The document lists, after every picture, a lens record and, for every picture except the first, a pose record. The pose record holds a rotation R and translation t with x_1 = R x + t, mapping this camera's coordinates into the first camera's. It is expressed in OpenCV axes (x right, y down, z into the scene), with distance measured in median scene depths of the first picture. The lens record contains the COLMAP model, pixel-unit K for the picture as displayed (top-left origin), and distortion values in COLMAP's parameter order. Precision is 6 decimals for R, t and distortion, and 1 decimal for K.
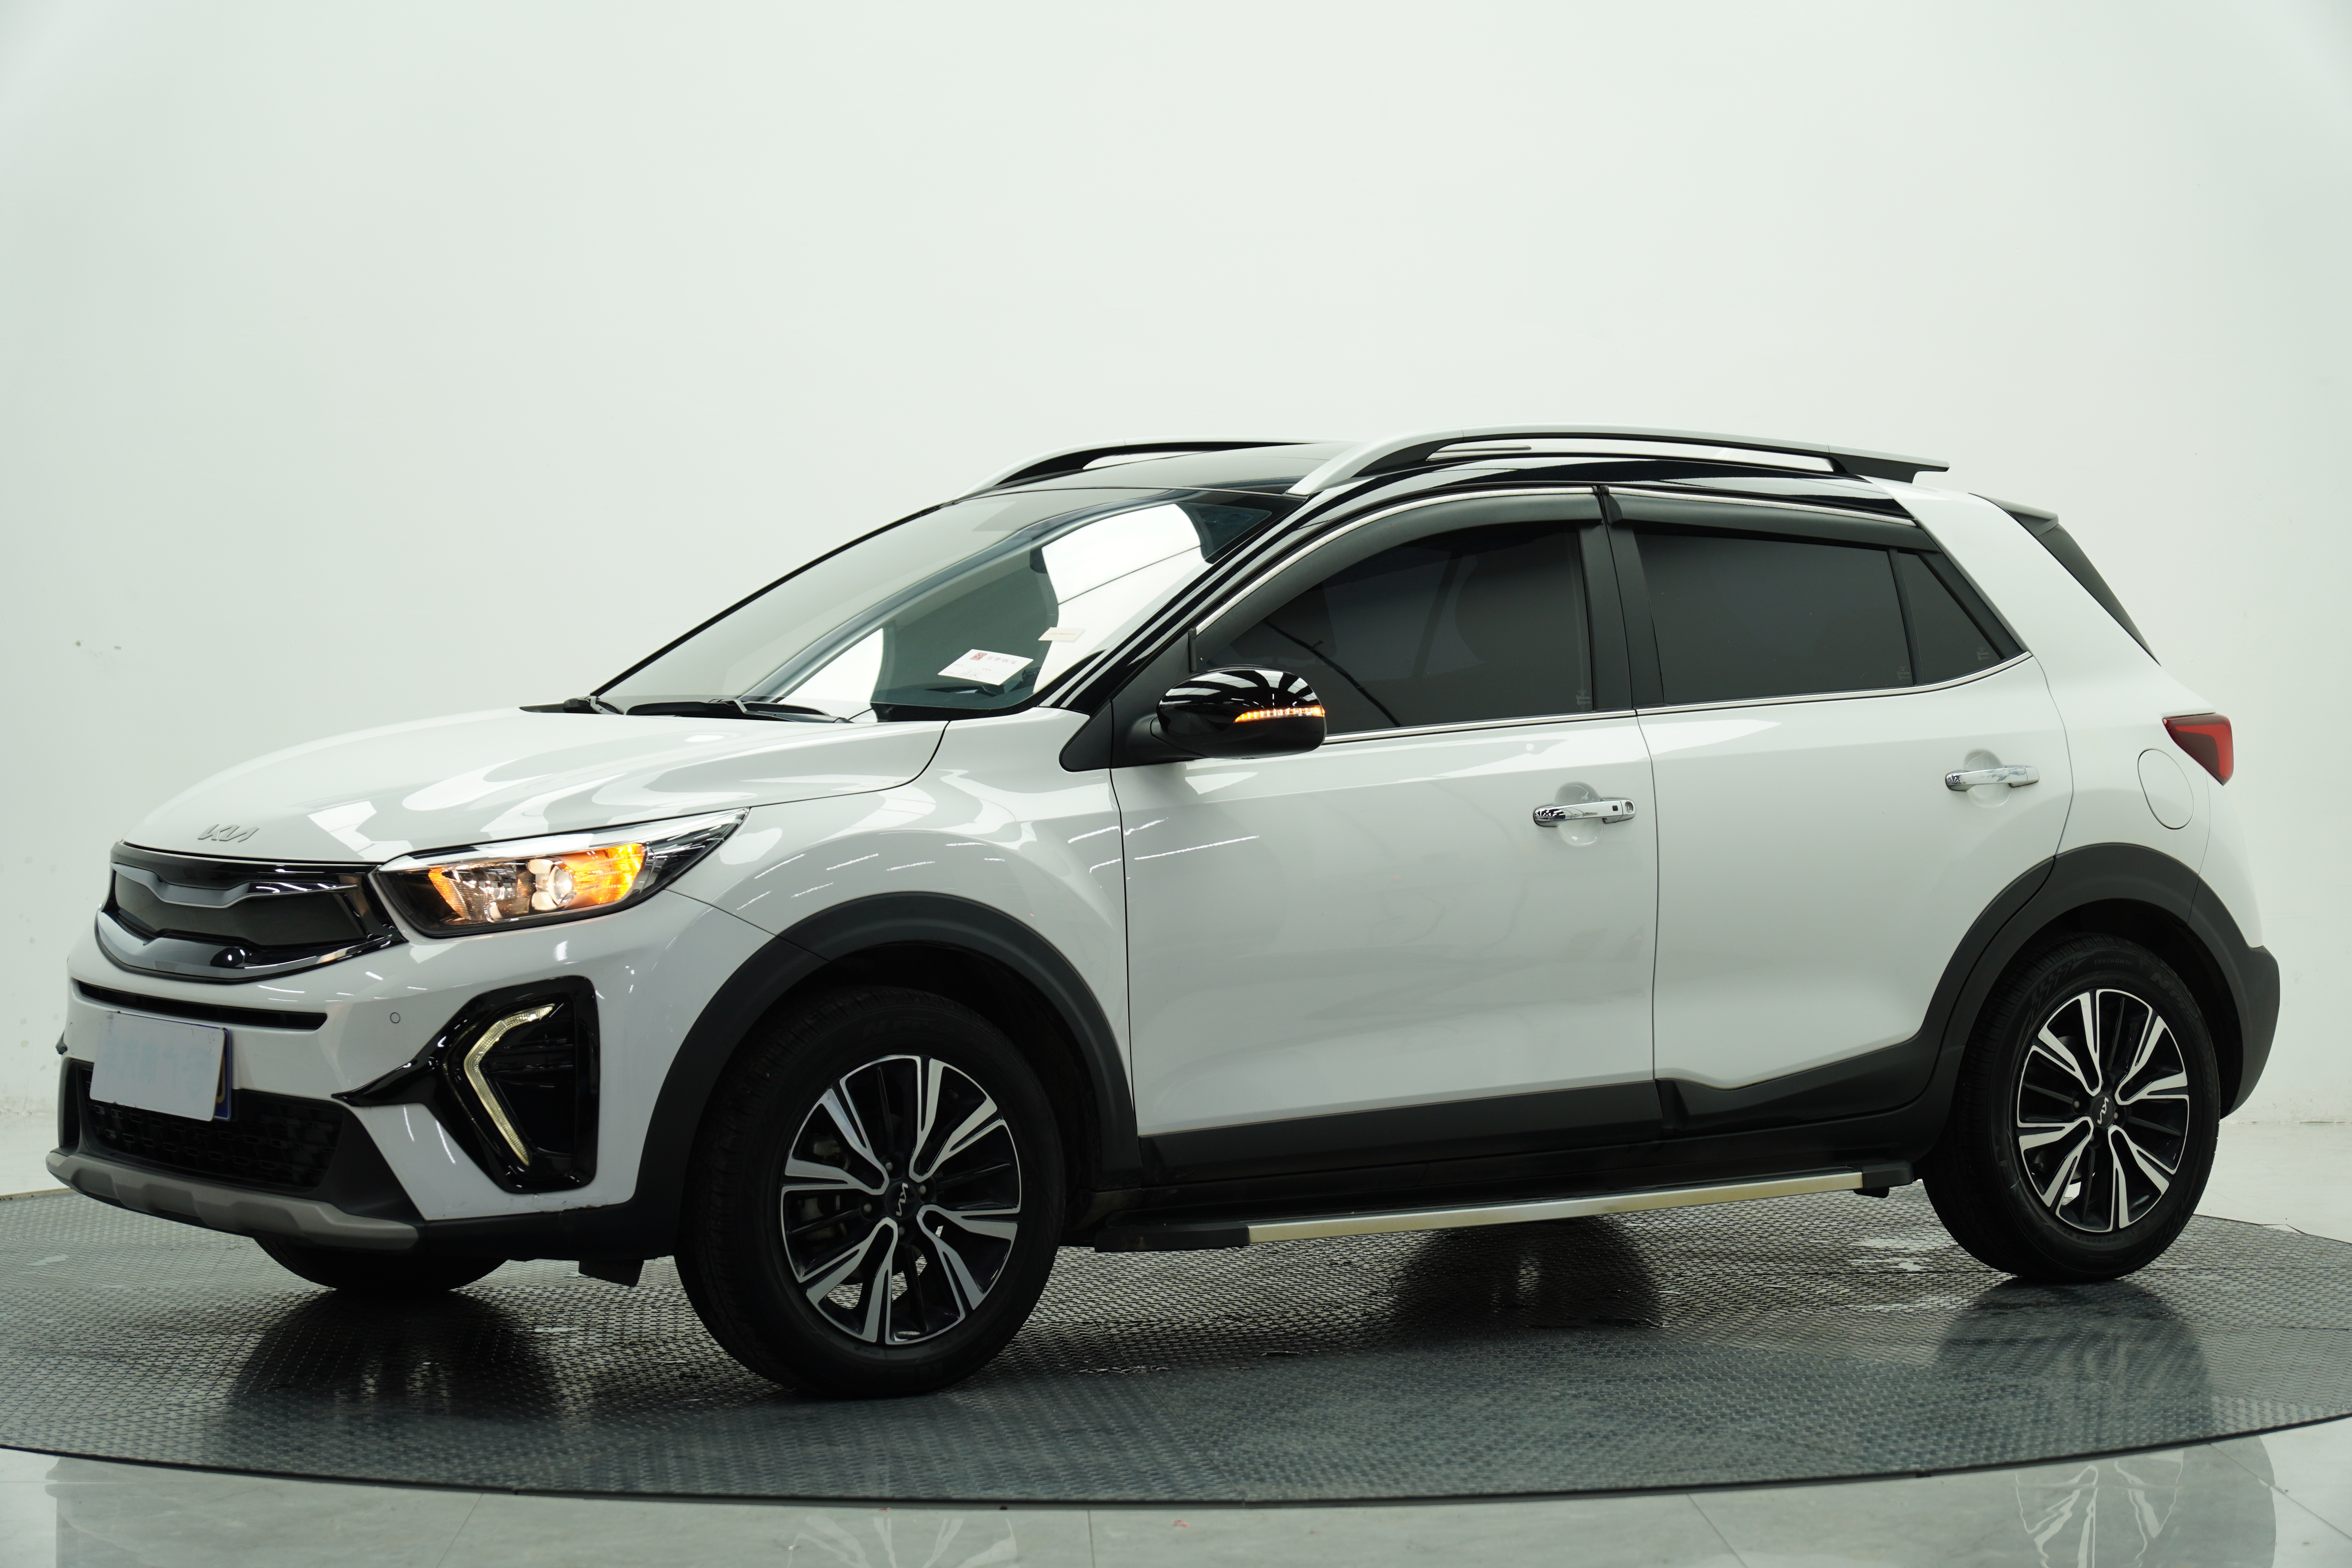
lens RADIAL K [[5379.2, 0, 1172.0], [0, 5379.2, 782.9], [0, 0, 1]] dist [-0.102772, 0.000000]
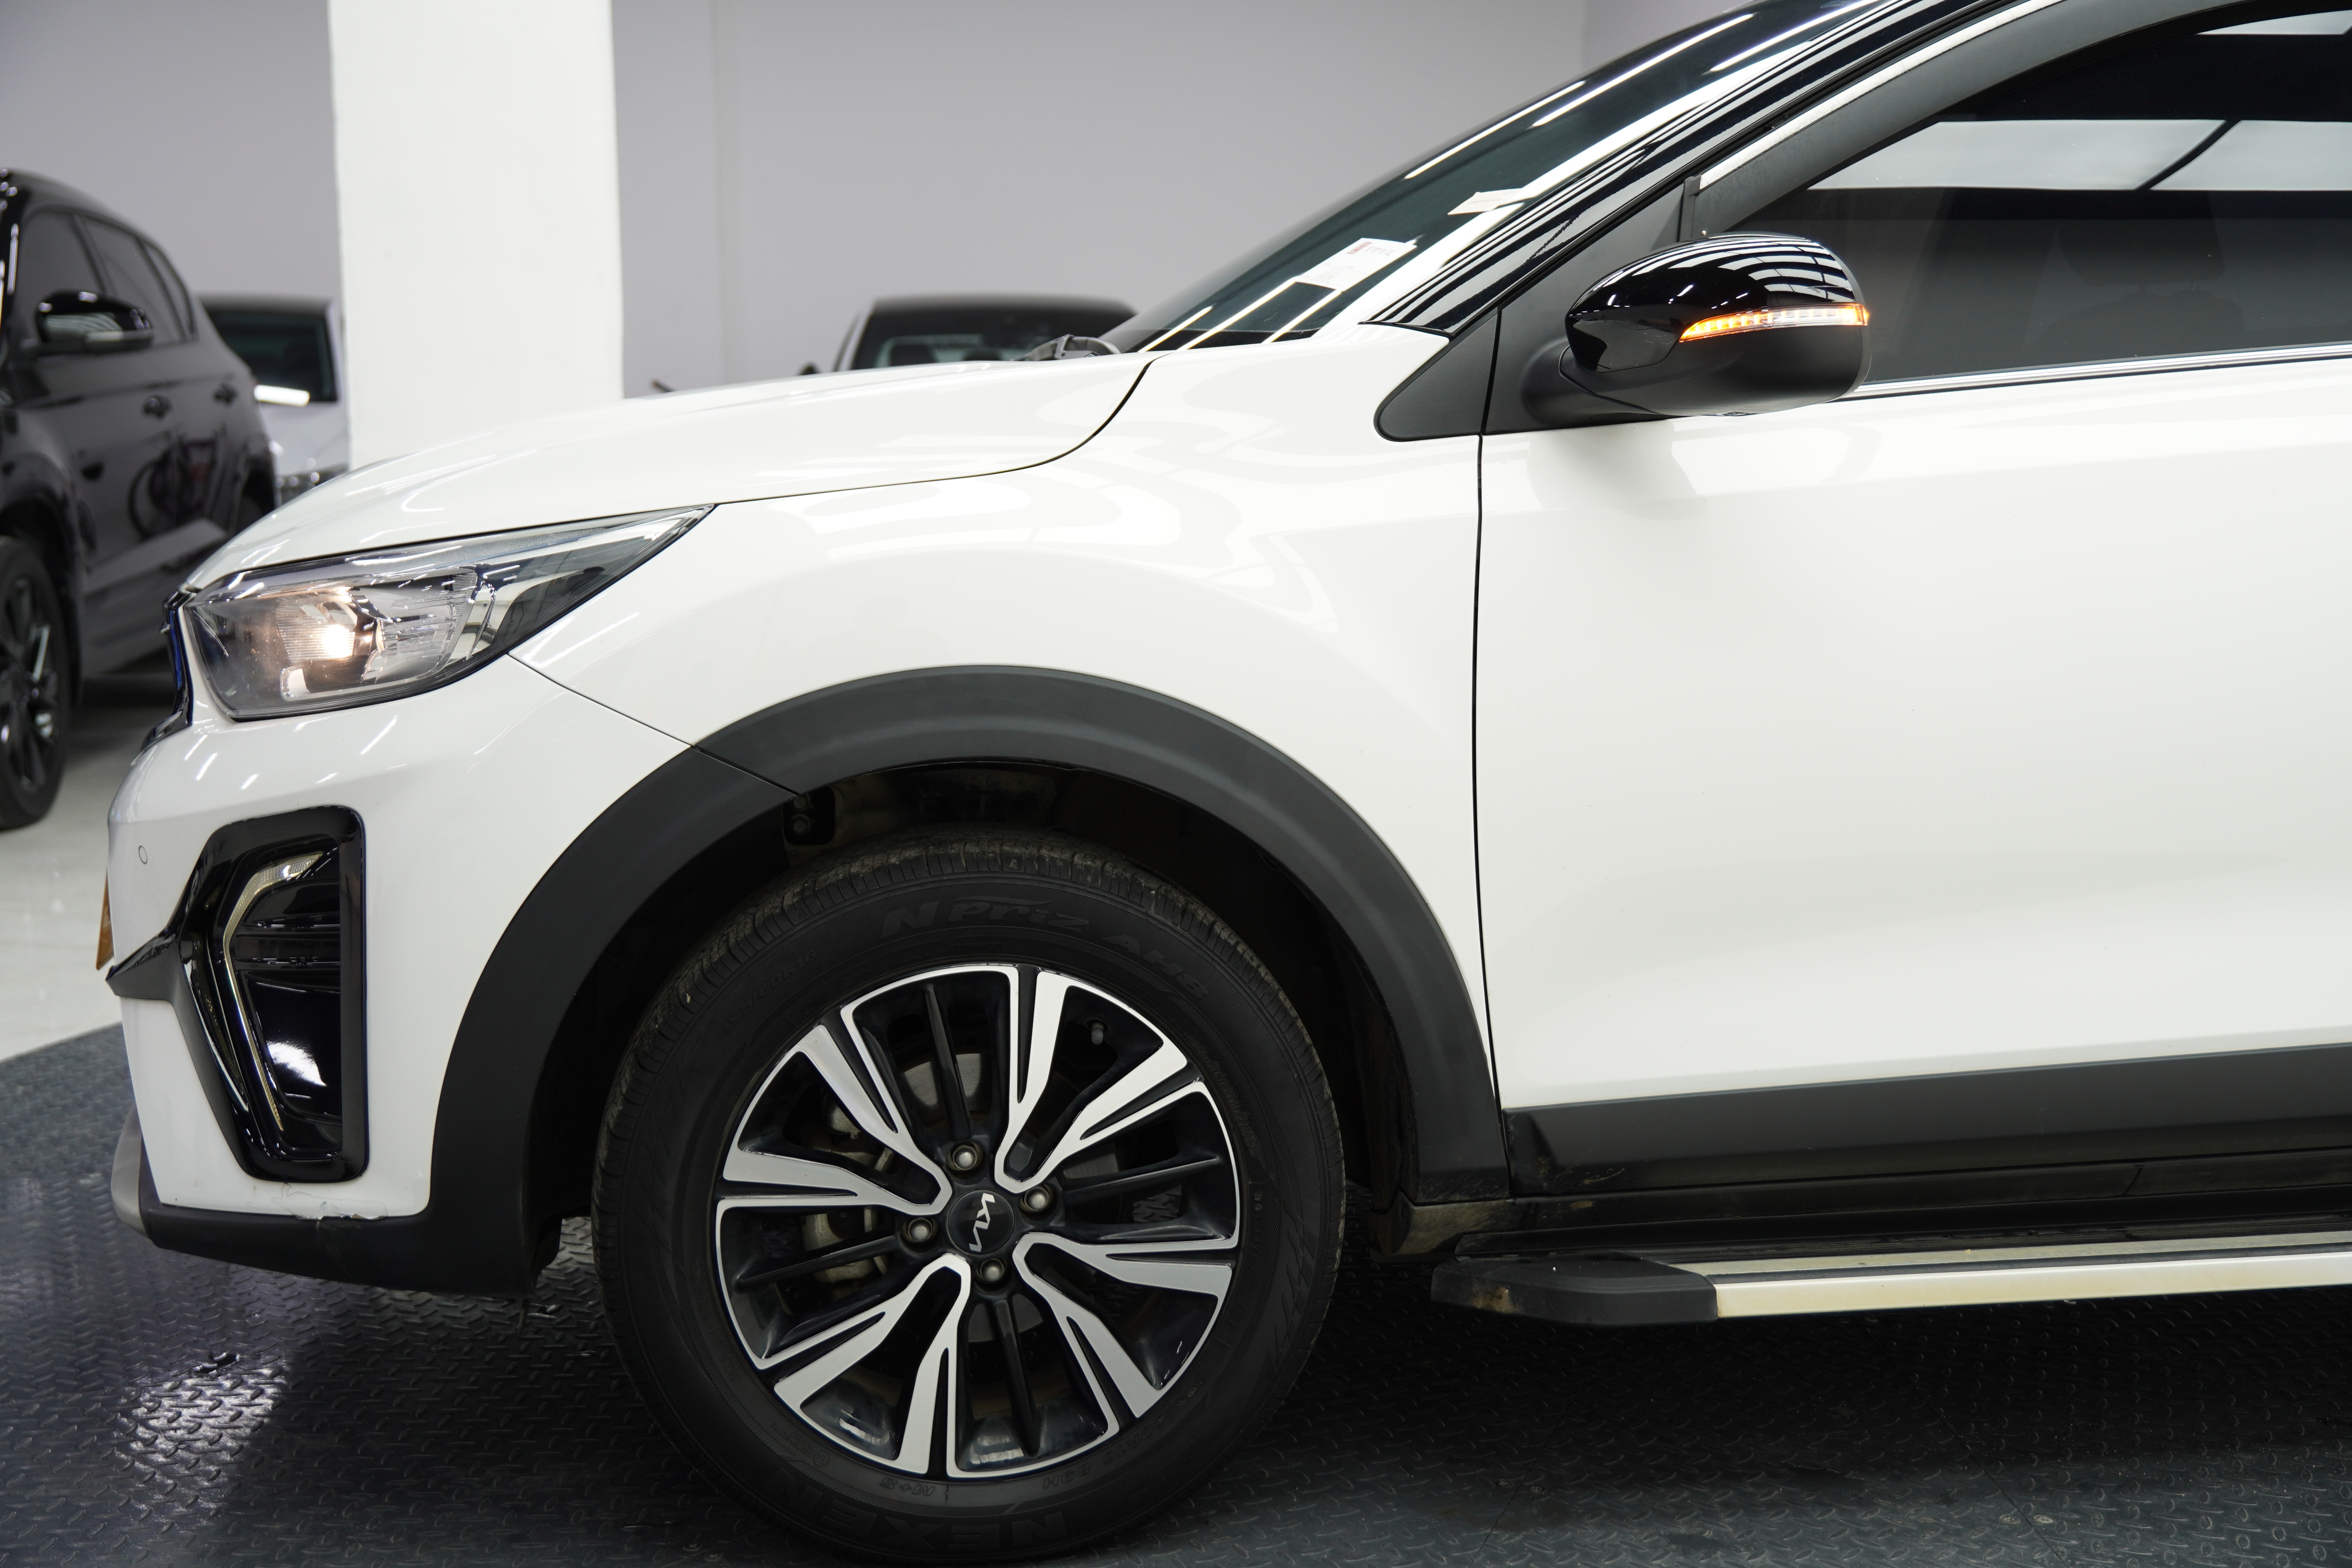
lens RADIAL K [[2636.9, 0, 1176.4], [0, 2636.9, 785.6], [0, 0, 1]] dist [0.024460, 0.000000]
pose [[0.887073, 0.056305, -0.458182, 0.087572], [-0.003324, 0.993287, 0.115629, 0.001750], [0.461617, -0.101049, 0.881305, 0.765580]]
